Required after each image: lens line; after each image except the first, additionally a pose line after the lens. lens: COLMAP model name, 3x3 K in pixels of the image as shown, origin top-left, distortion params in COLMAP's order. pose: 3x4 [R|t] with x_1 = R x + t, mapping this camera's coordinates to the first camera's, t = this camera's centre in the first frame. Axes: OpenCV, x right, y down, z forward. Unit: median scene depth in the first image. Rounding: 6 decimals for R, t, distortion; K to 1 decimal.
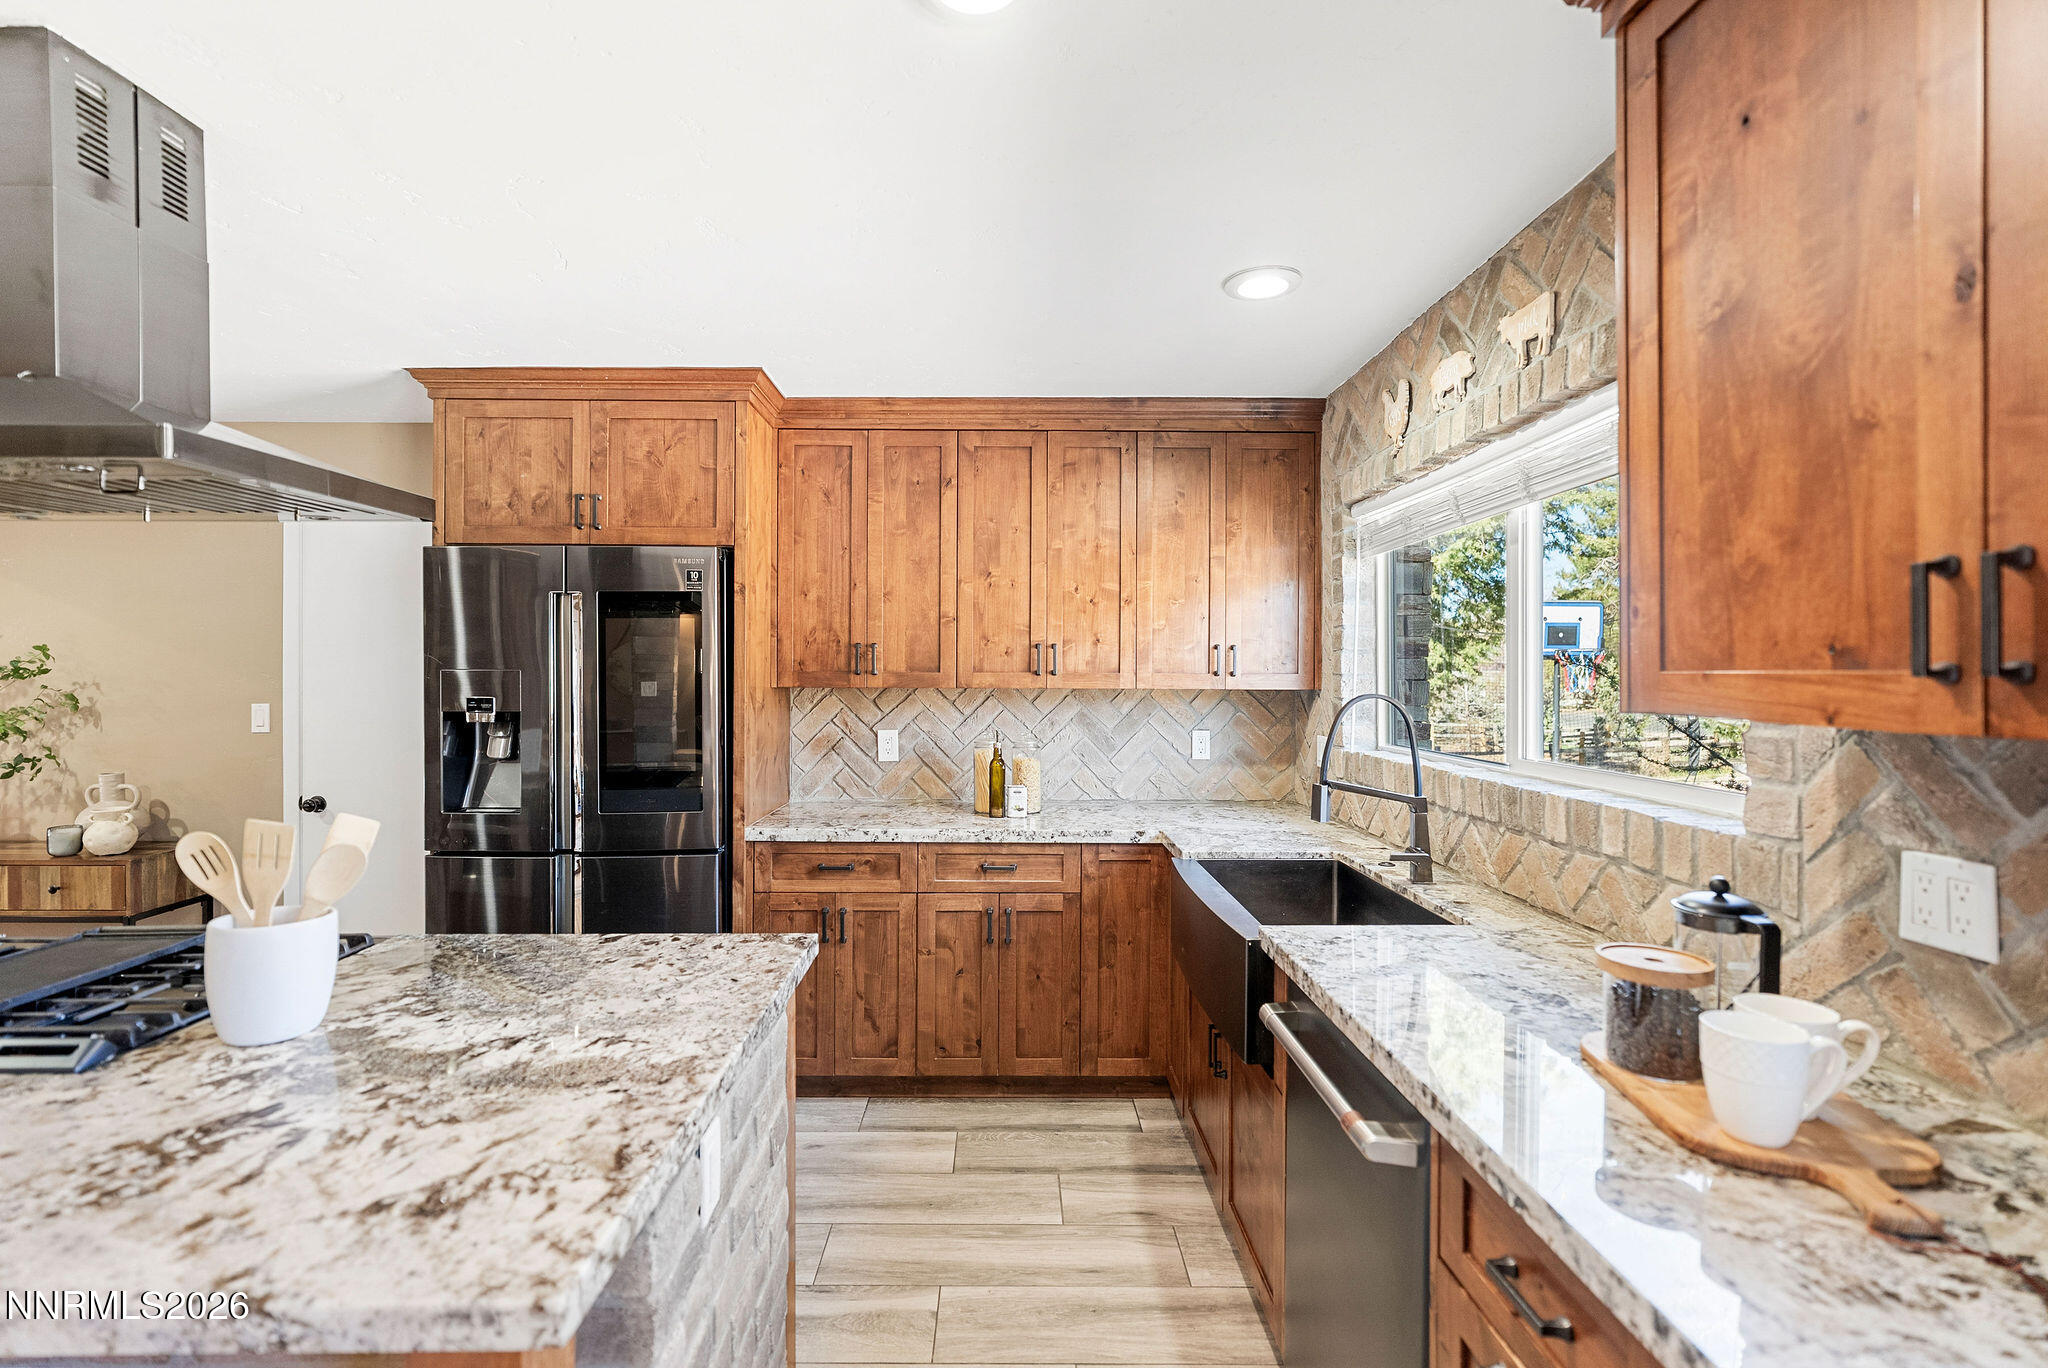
lens RADIAL K [[927.0, 0, 1018.0], [0, 927.0, 675.9], [0, 0, 1]] dist [-0.004312, 0.000298]
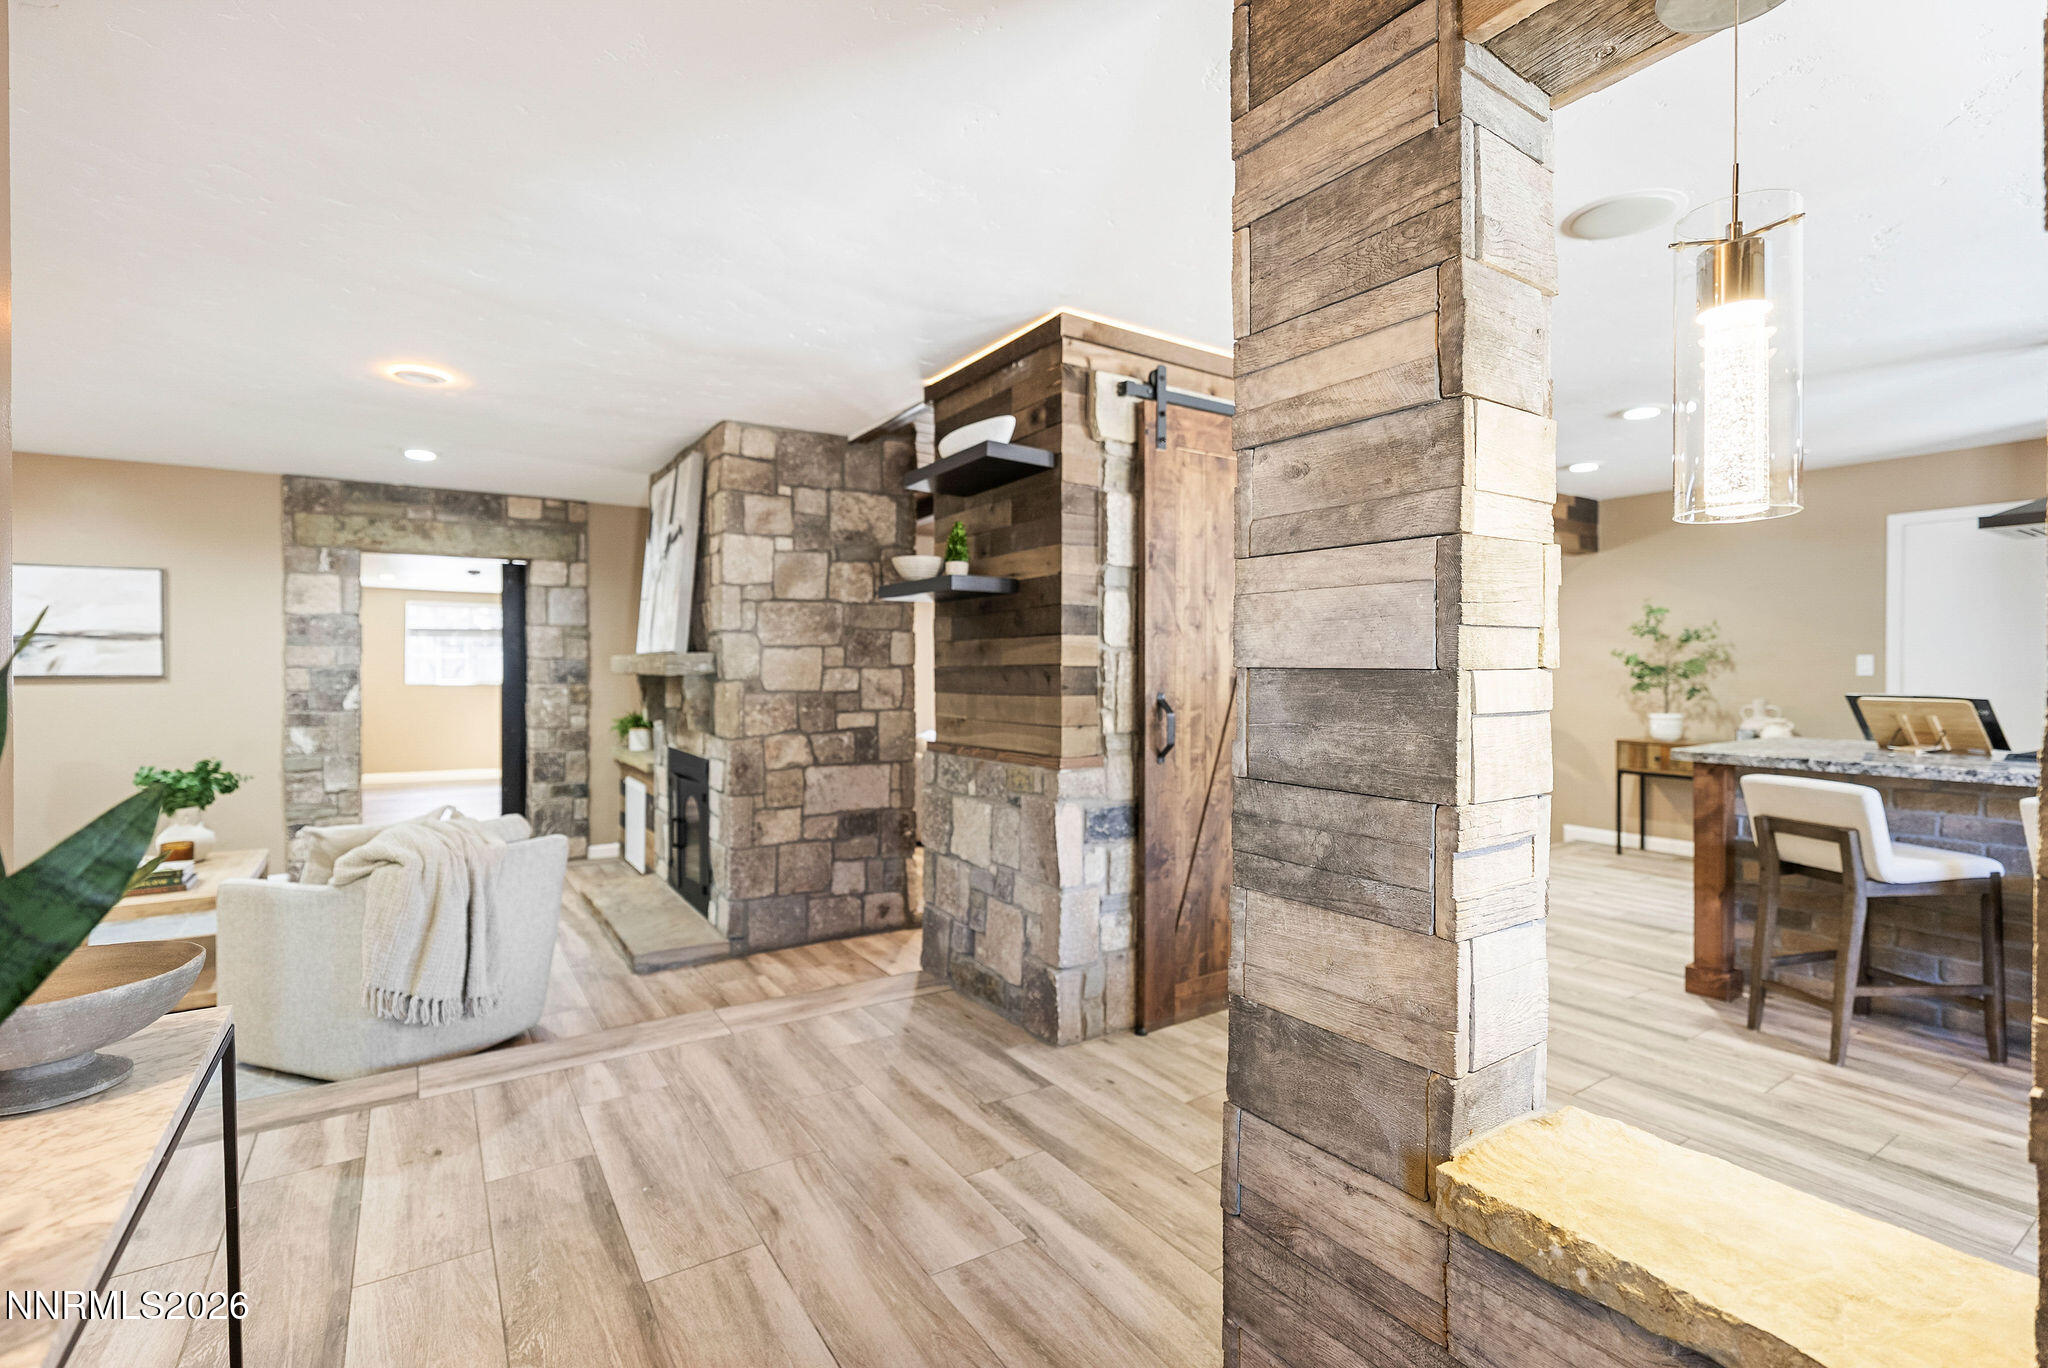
lens RADIAL K [[927.0, 0, 1020.9], [0, 927.0, 675.6], [0, 0, 1]] dist [-0.004312, 0.000298]
pose [[0.541365, 0.005645, -0.840769, -0.341852], [-0.003973, 0.999983, 0.004156, 0.065589], [0.840778, 0.001090, 0.541379, -0.983391]]
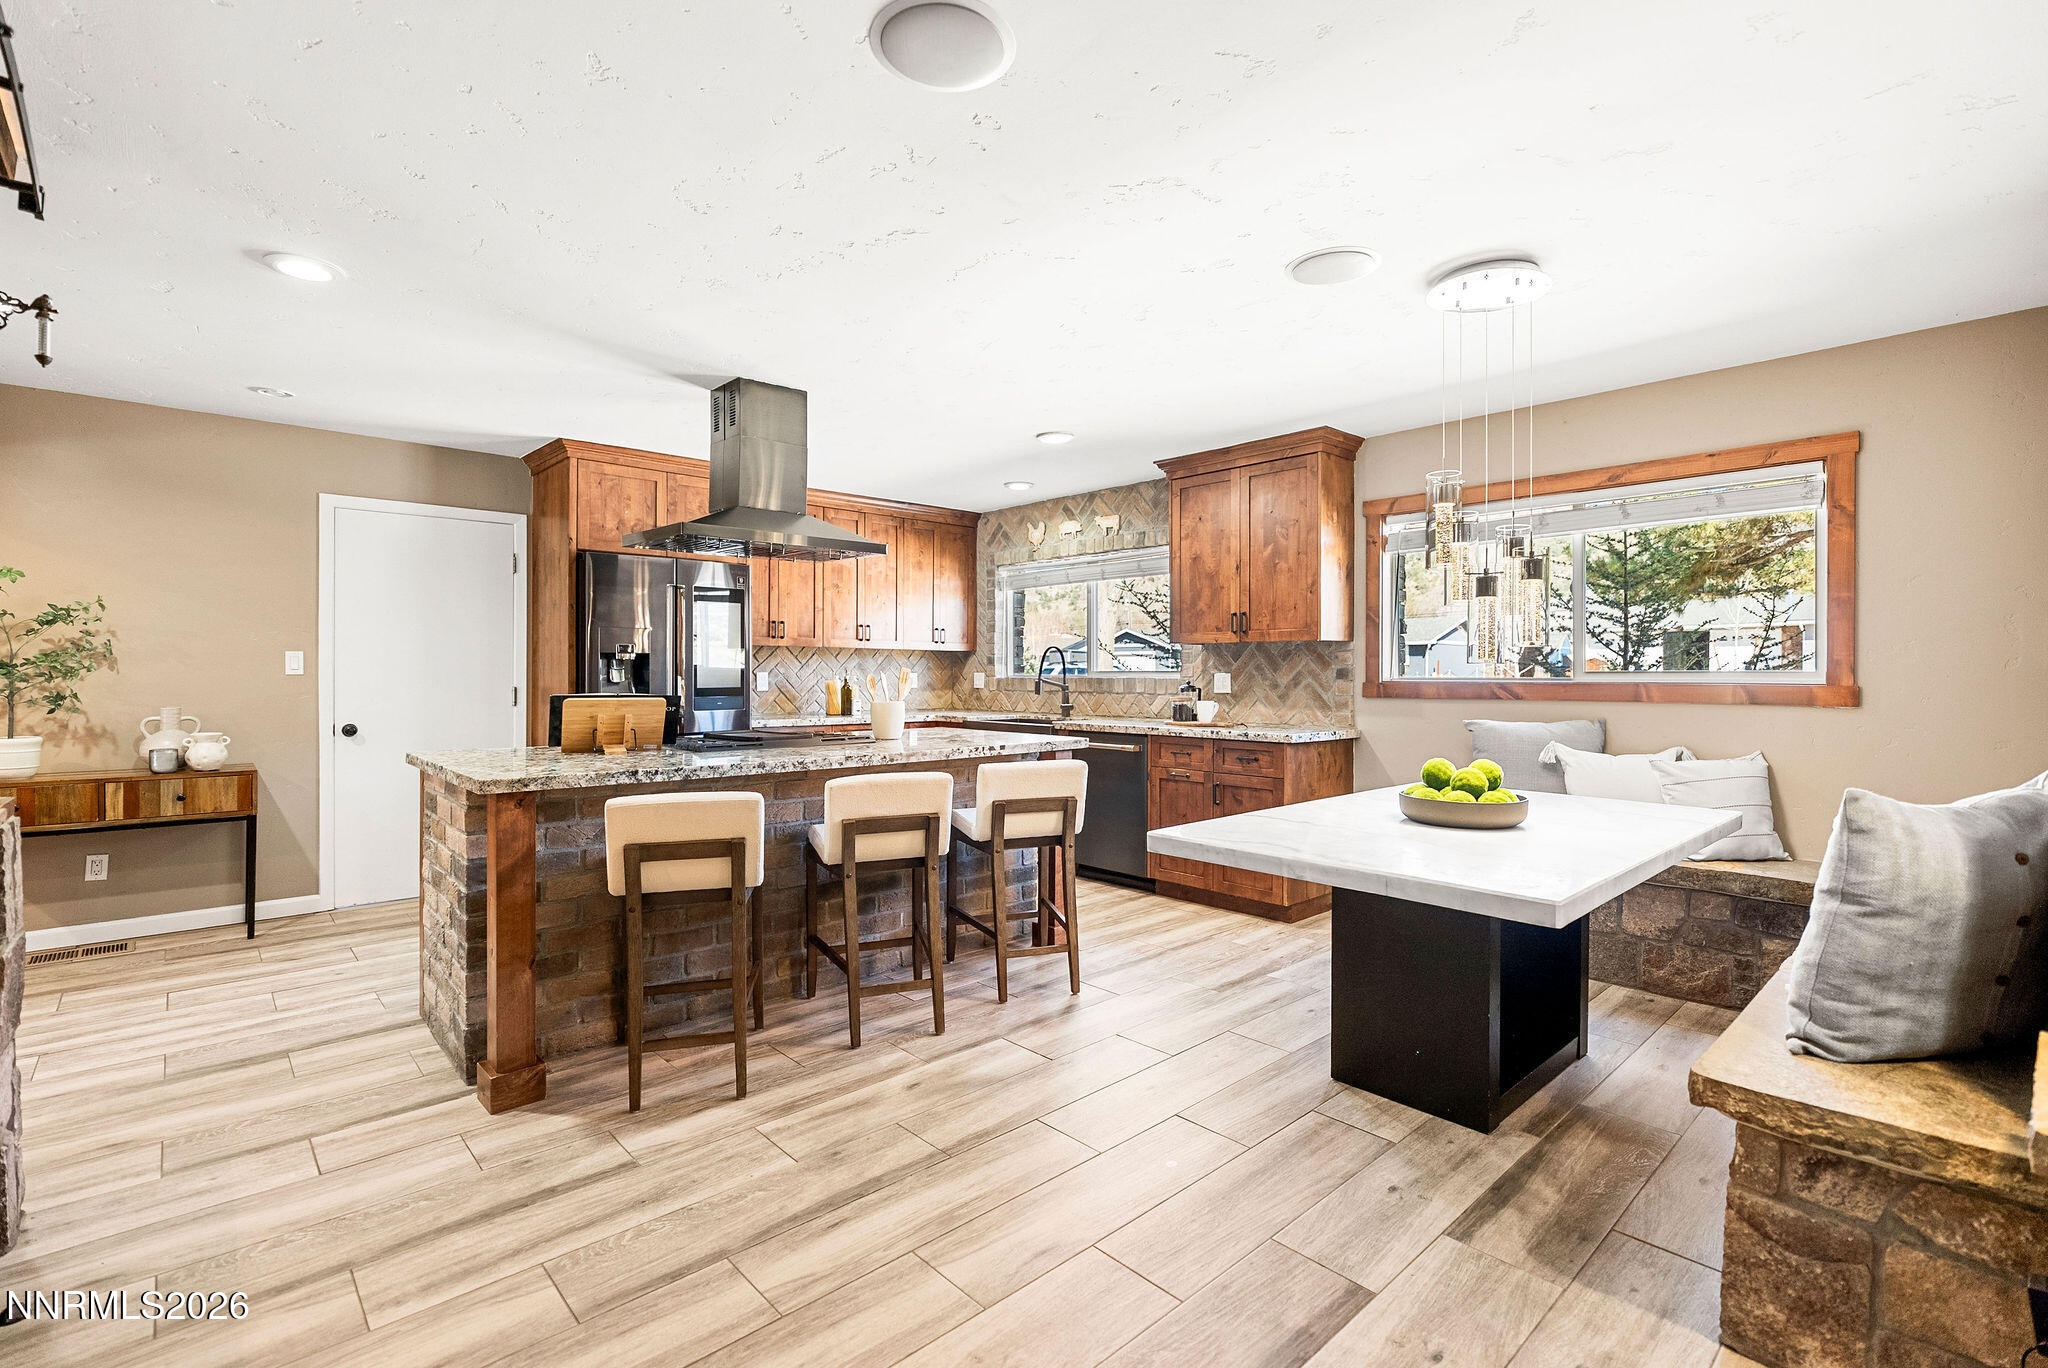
lens RADIAL K [[927.0, 0, 1023.4], [0, 927.0, 670.8], [0, 0, 1]] dist [-0.004312, 0.000298]
pose [[0.746308, 0.000825, 0.665601, -0.992497], [0.001385, 0.999995, -0.002792, 0.065749], [-0.665600, 0.003006, 0.746303, -0.635305]]
